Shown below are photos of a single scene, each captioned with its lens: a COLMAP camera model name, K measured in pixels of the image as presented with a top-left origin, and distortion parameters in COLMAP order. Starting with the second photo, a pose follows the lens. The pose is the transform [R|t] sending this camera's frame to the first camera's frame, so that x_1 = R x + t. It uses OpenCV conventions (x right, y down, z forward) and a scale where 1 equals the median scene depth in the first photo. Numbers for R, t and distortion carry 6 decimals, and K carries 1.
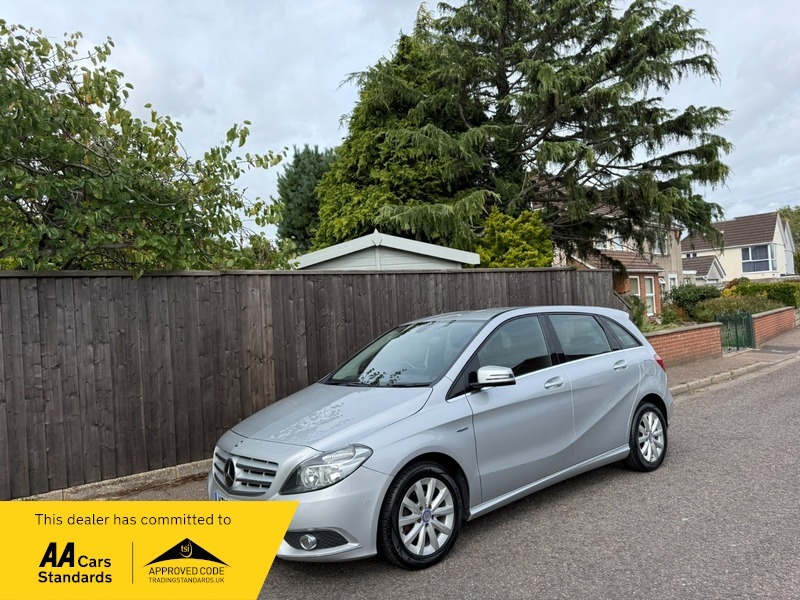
lens RADIAL K [[563.4, 0, 400.6], [0, 563.4, 297.8], [0, 0, 1]] dist [0.042952, -0.056068]
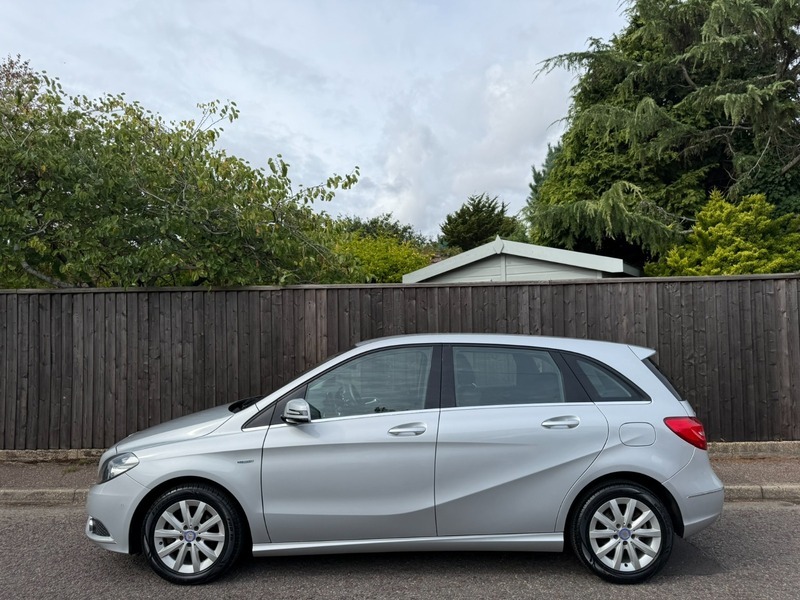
lens RADIAL K [[565.0, 0, 397.6], [0, 565.0, 299.4], [0, 0, 1]] dist [0.061320, -0.081893]
pose [[0.772260, 0.022628, -0.634904, 0.351709], [-0.016668, 0.999743, 0.015357, -0.024822], [0.635088, -0.001277, 0.772439, 0.154108]]
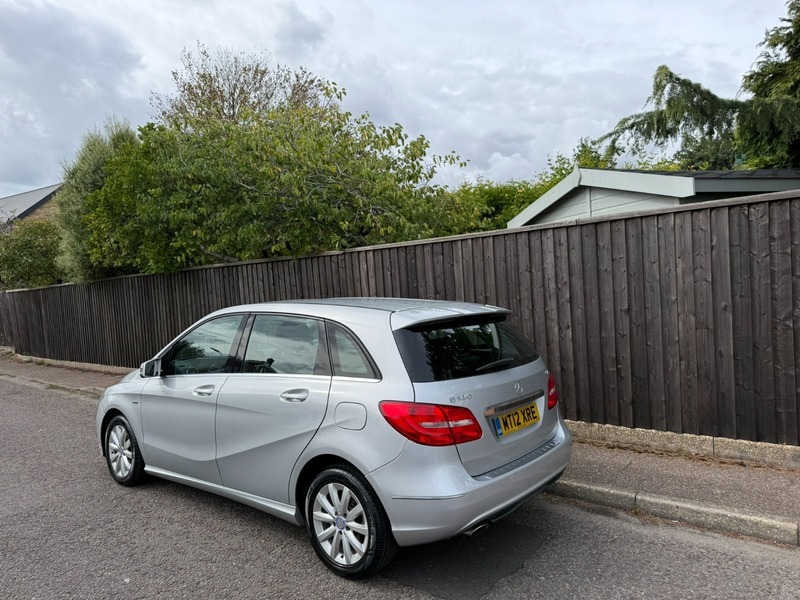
lens RADIAL K [[568.1, 0, 400.0], [0, 568.1, 300.0], [0, 0, 1]] dist [0.052202, -0.062013]
pose [[0.198130, 0.079178, -0.976973, 0.557566], [0.074123, 0.992668, 0.095482, -0.028532], [0.977369, -0.091334, 0.190808, 0.515343]]
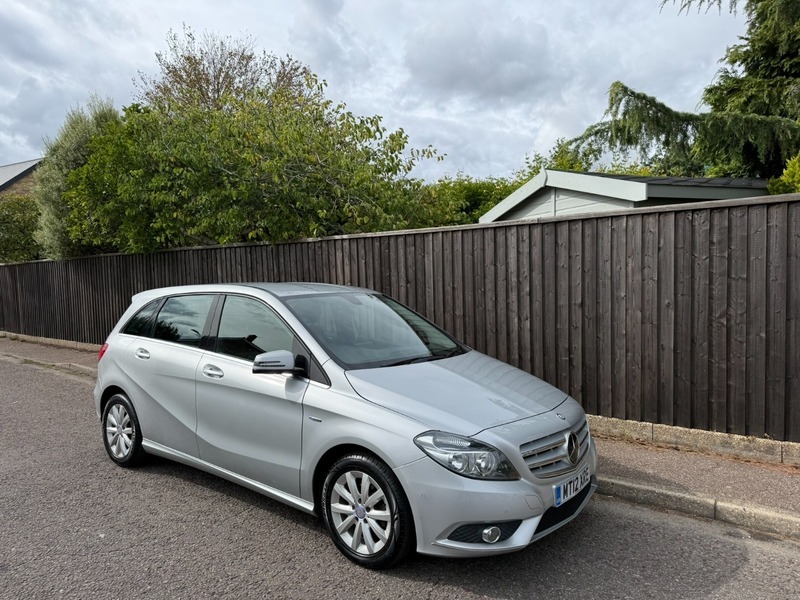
lens RADIAL K [[563.4, 0, 400.6], [0, 563.4, 297.8], [0, 0, 1]] dist [0.042952, -0.056068]
pose [[0.232371, 0.100494, -0.967422, 0.583860], [0.032873, 0.993268, 0.111075, -0.028004], [0.972071, -0.057613, 0.227504, 0.518363]]
